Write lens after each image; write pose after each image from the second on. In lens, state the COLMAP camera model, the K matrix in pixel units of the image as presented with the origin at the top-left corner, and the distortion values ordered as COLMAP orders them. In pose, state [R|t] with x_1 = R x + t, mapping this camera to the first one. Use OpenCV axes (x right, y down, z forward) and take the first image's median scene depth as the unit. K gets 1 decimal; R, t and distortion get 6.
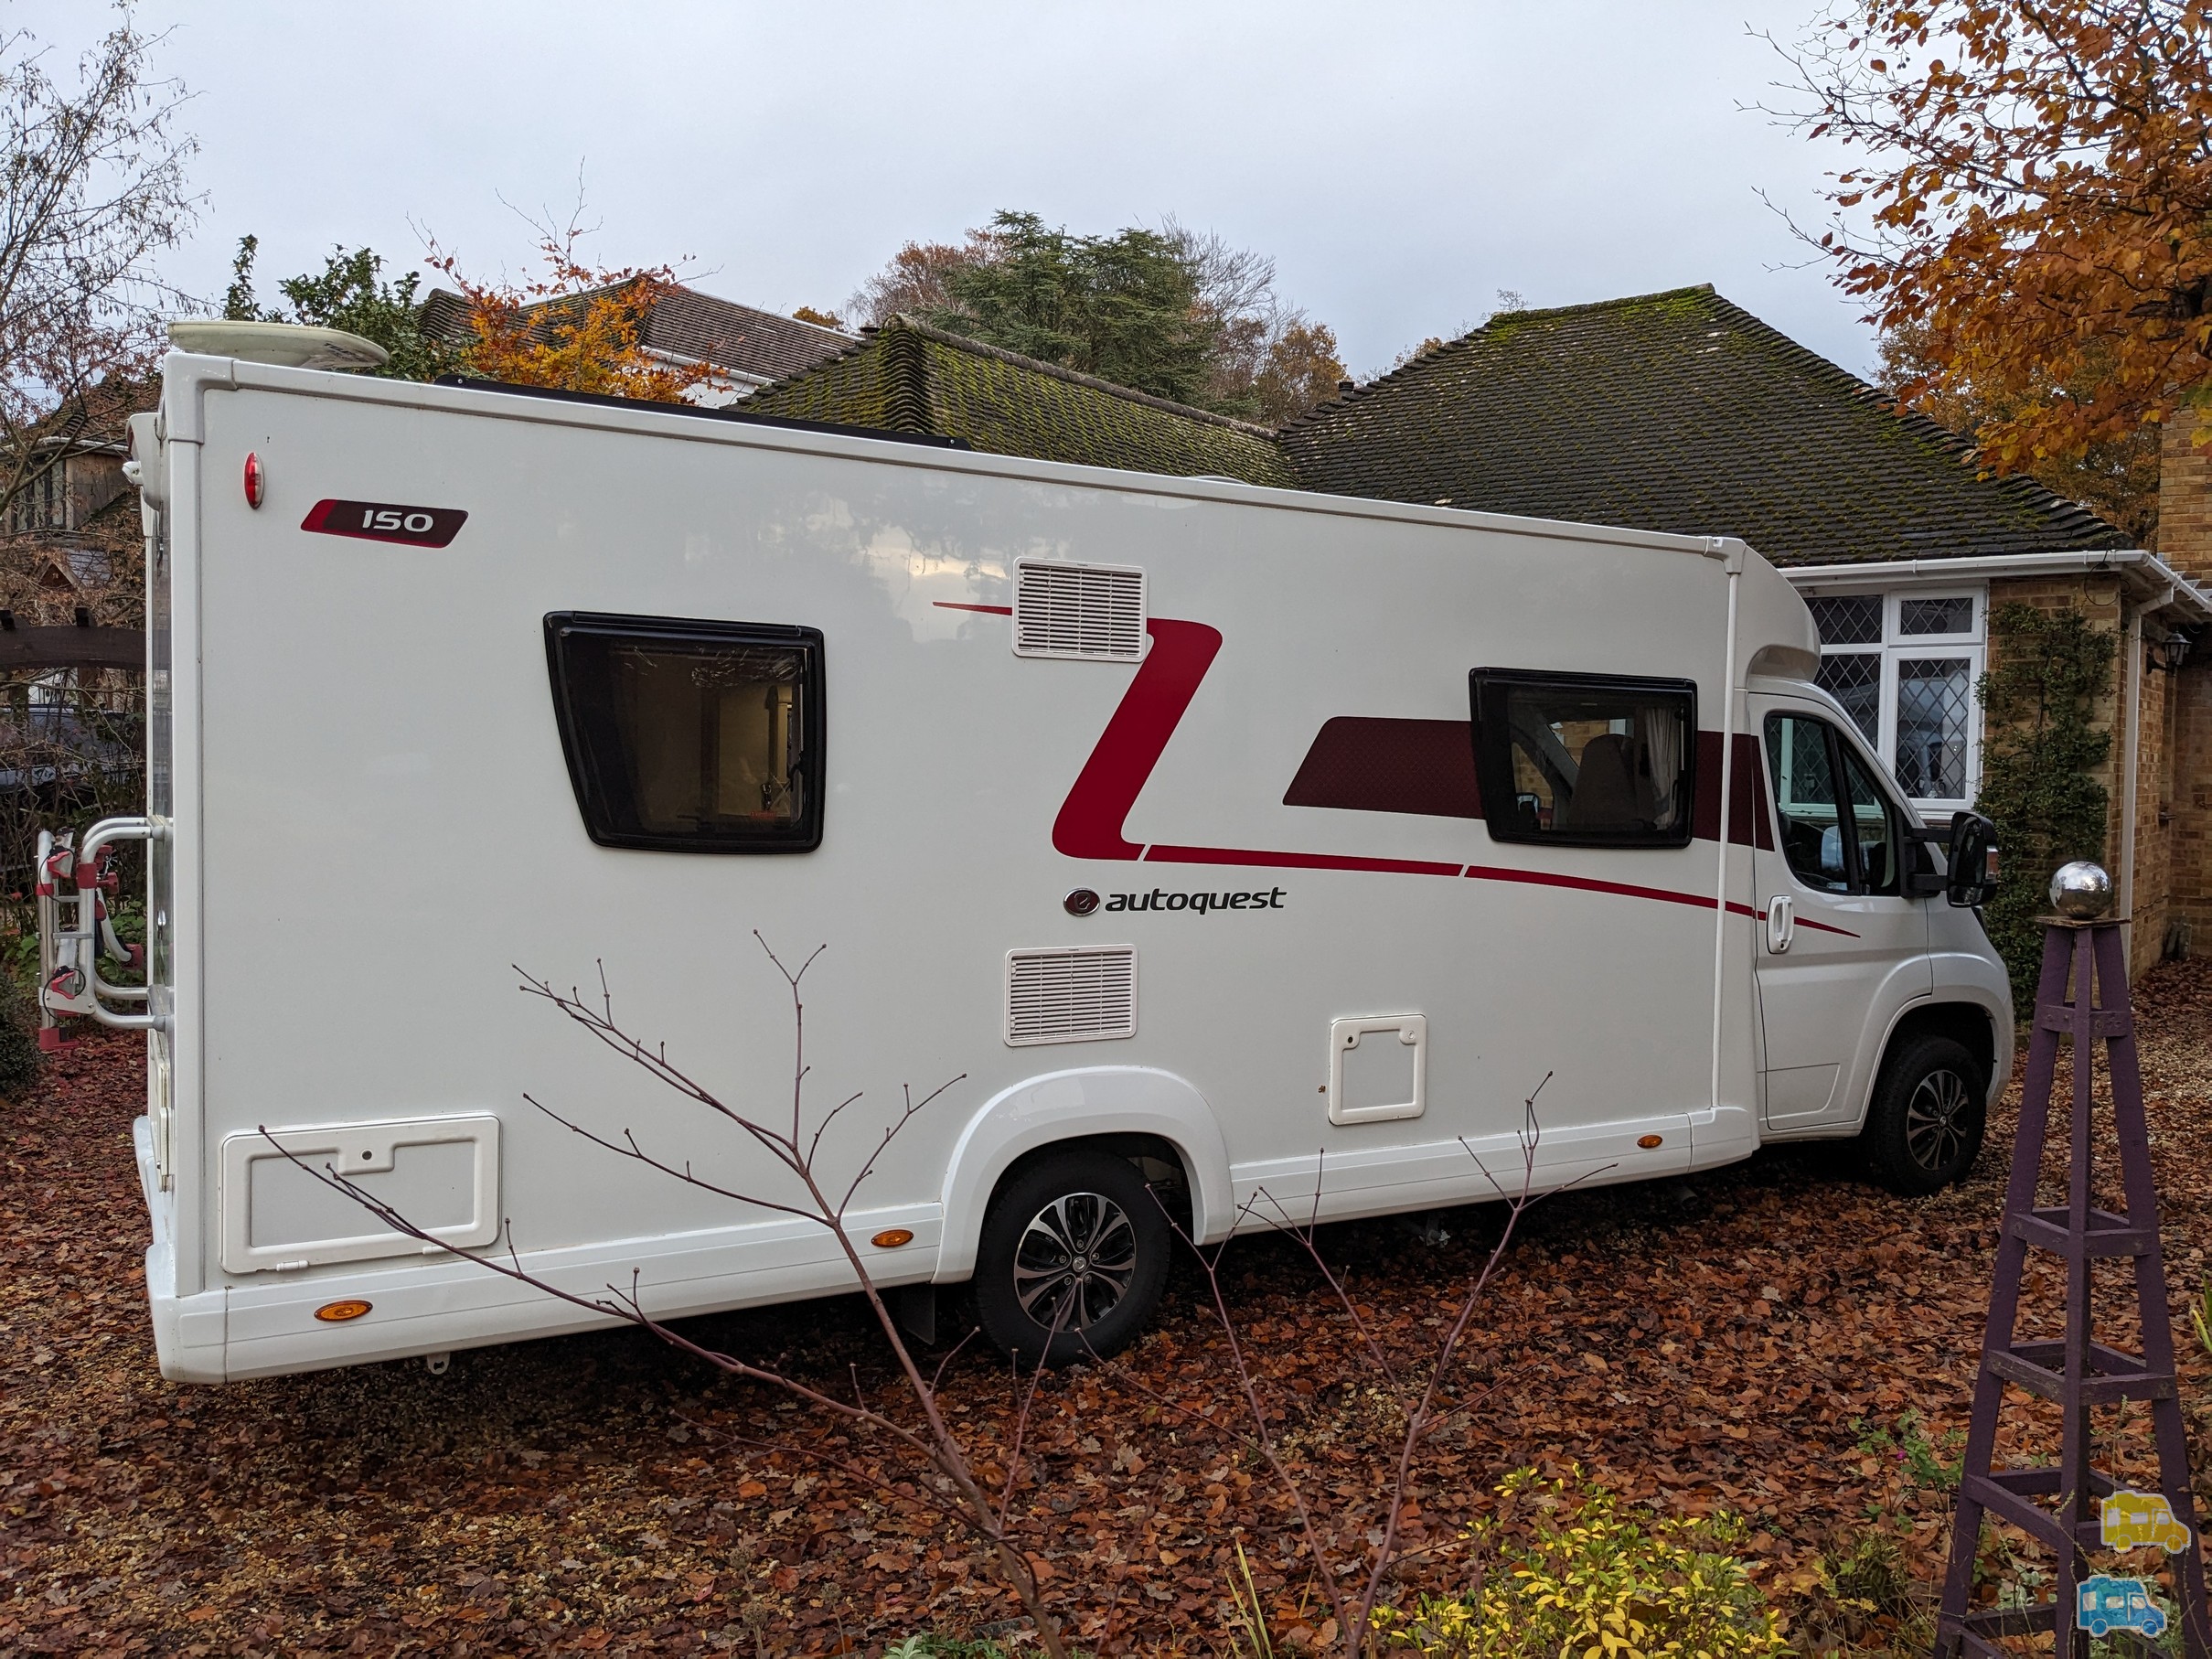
lens RADIAL K [[1716.0, 0, 1112.4], [0, 1716.0, 817.7], [0, 0, 1]] dist [0.063146, -0.101731]
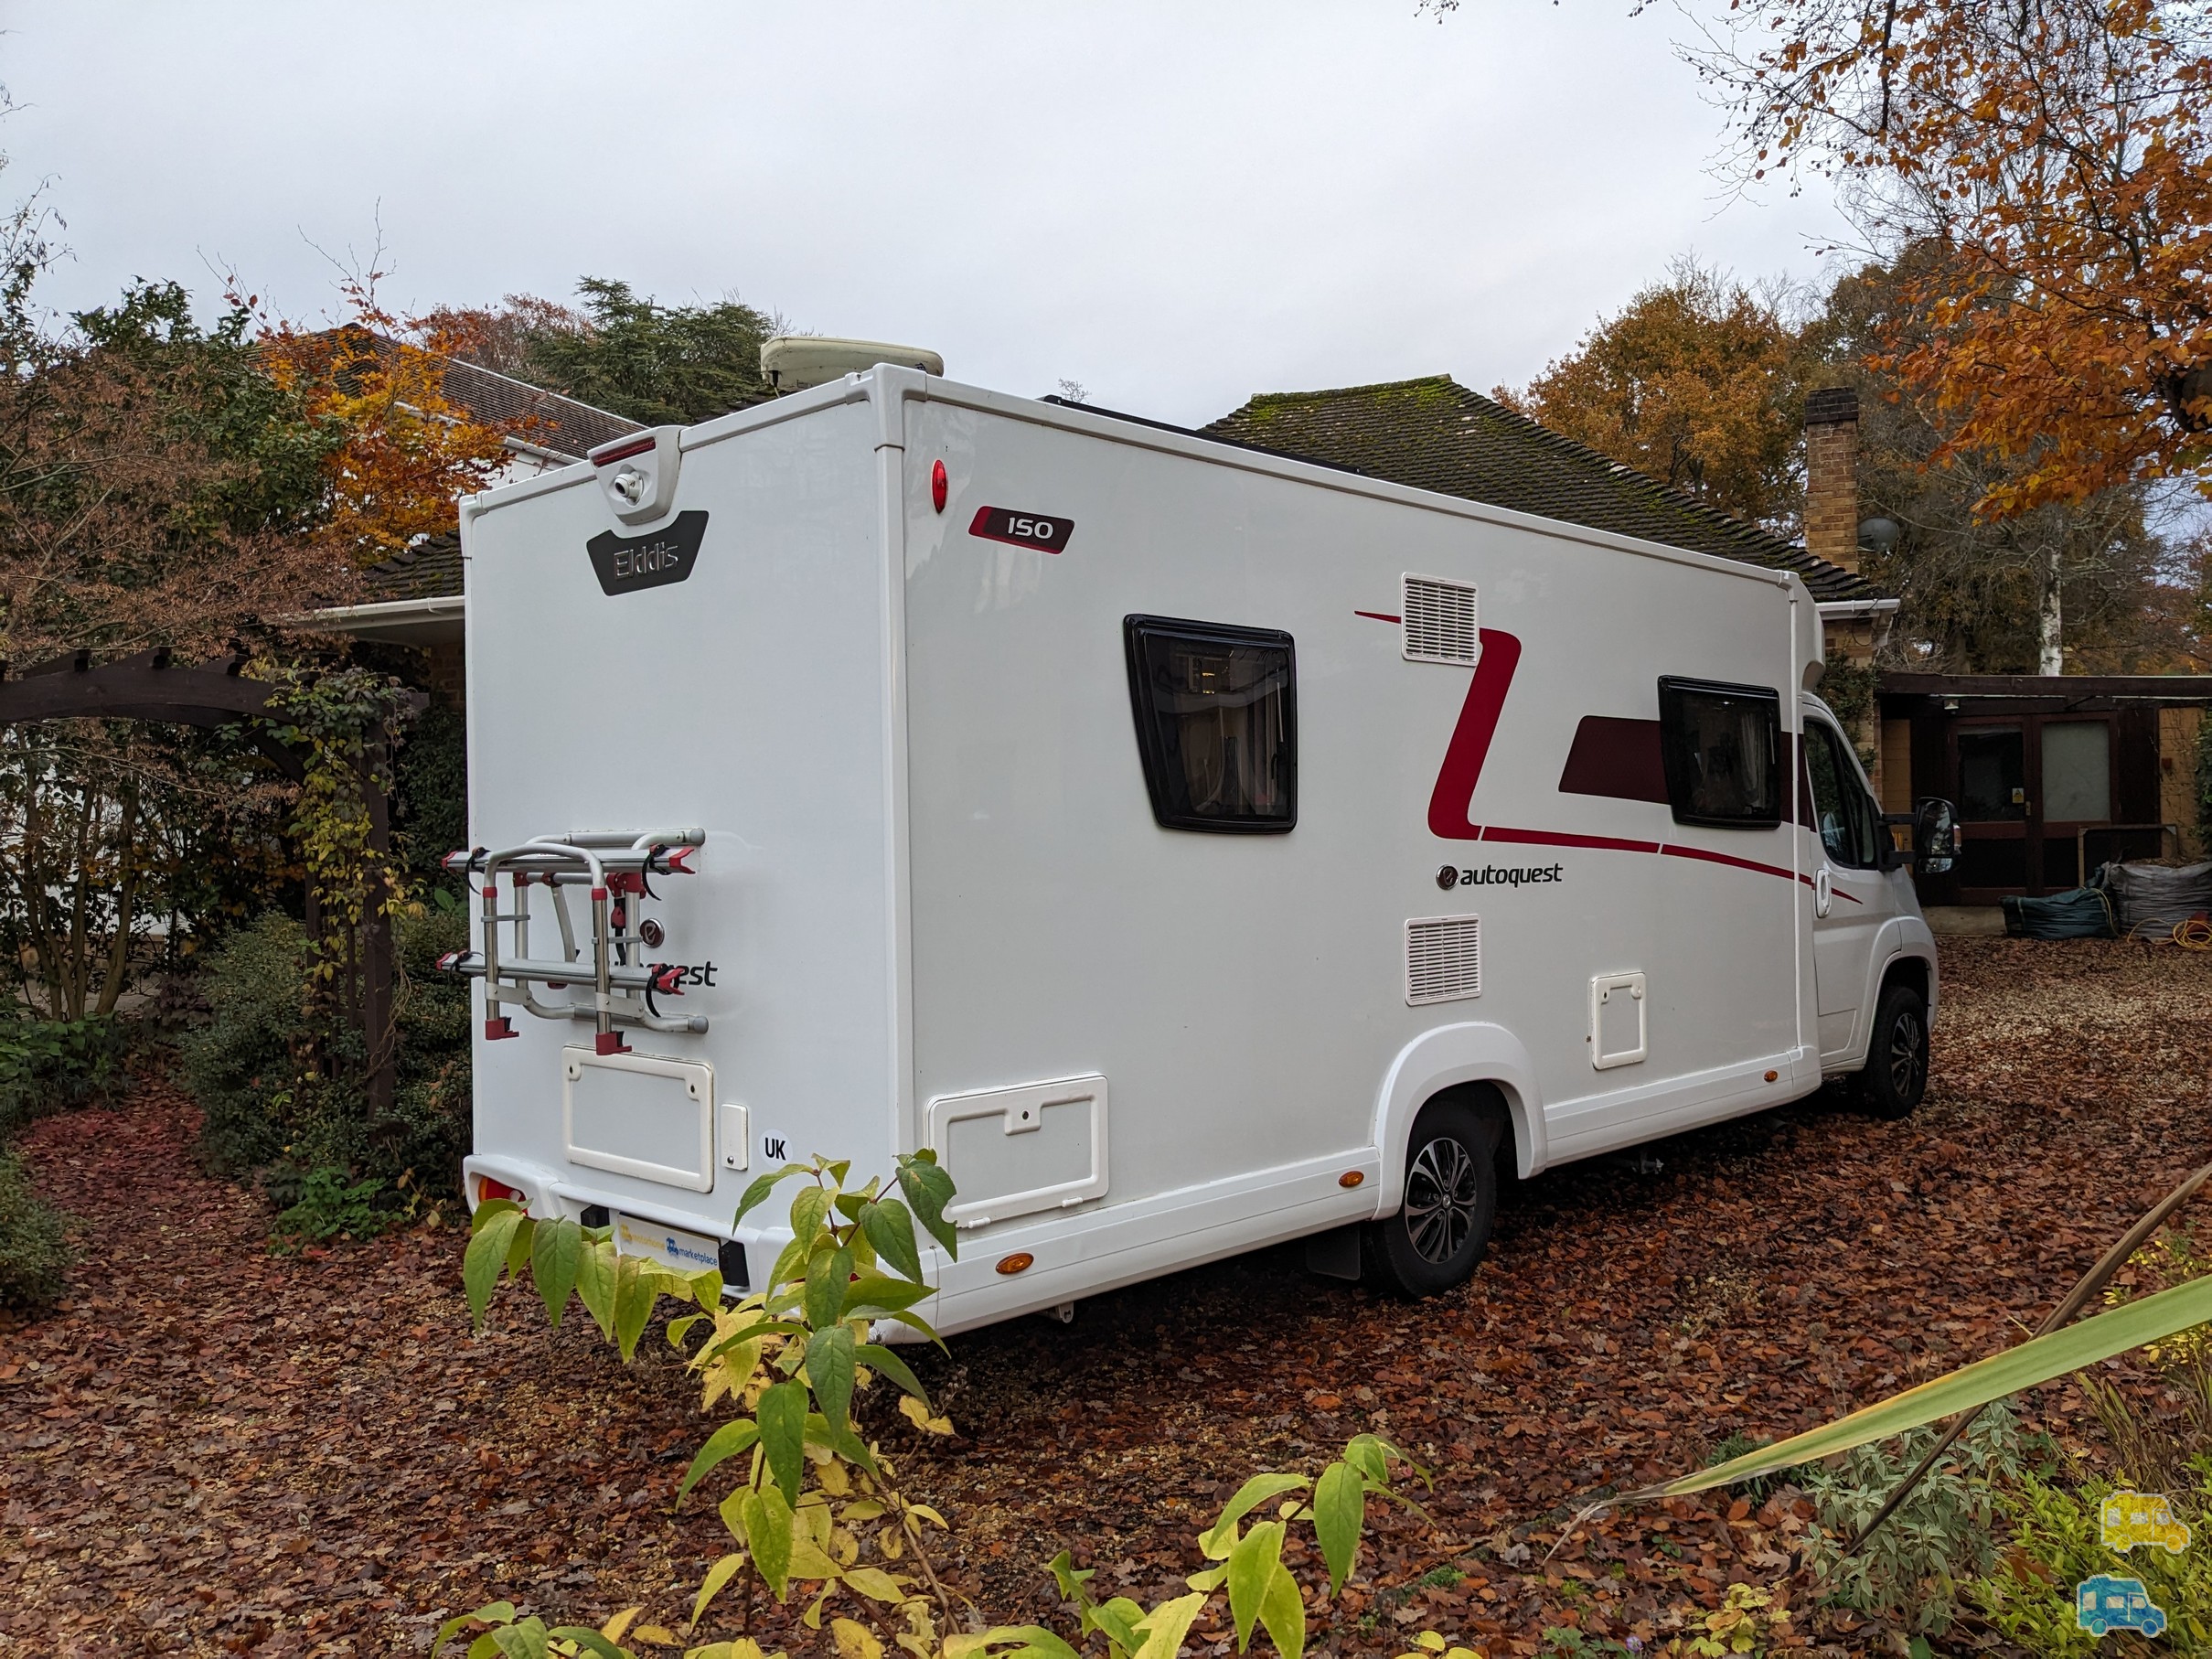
lens RADIAL K [[1726.5, 0, 1106.0], [0, 1726.5, 829.5], [0, 0, 1]] dist [0.065284, -0.107988]
pose [[0.961868, -0.034766, 0.271294, -0.506165], [0.045839, 0.998350, -0.034582, 0.043794], [-0.269644, 0.045699, 0.961875, -0.038653]]
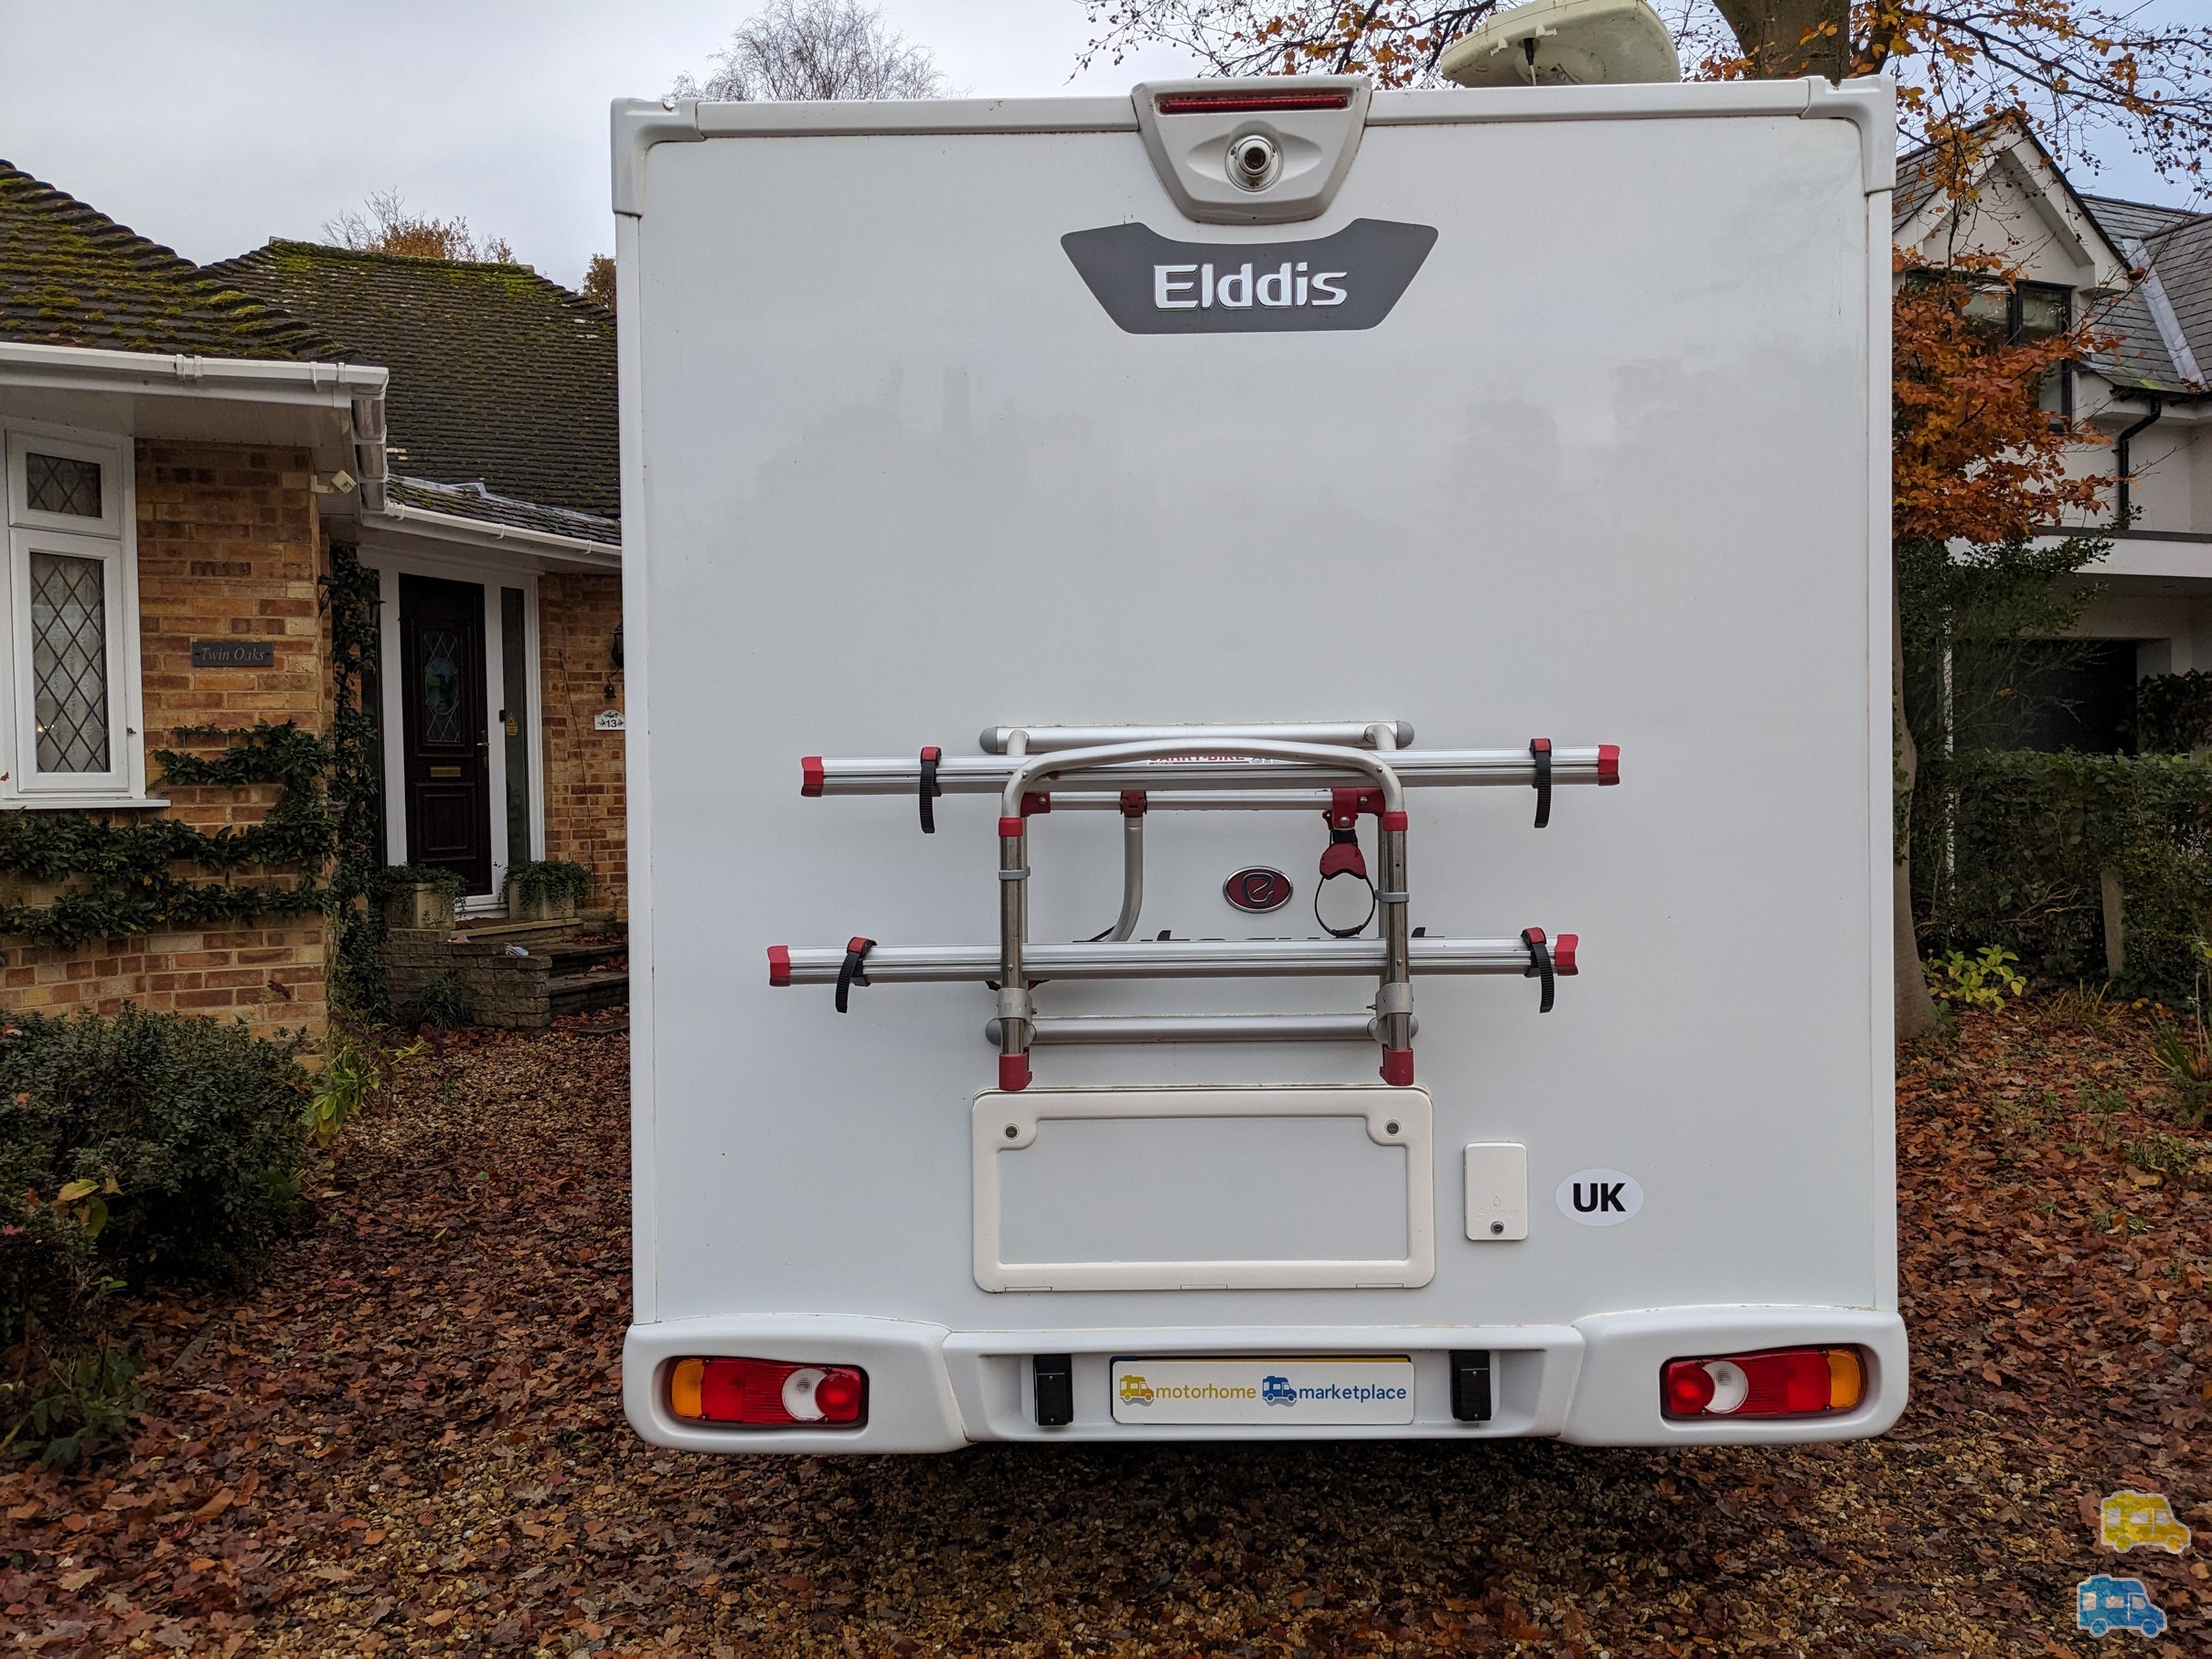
lens RADIAL K [[1720.3, 0, 1108.2], [0, 1720.3, 805.1], [0, 0, 1]] dist [0.023504, -0.000226]
pose [[0.515985, -0.031055, 0.856035, -0.988360], [0.053798, 0.998545, 0.003798, 0.023822], [-0.854907, 0.044094, 0.516905, 0.648128]]
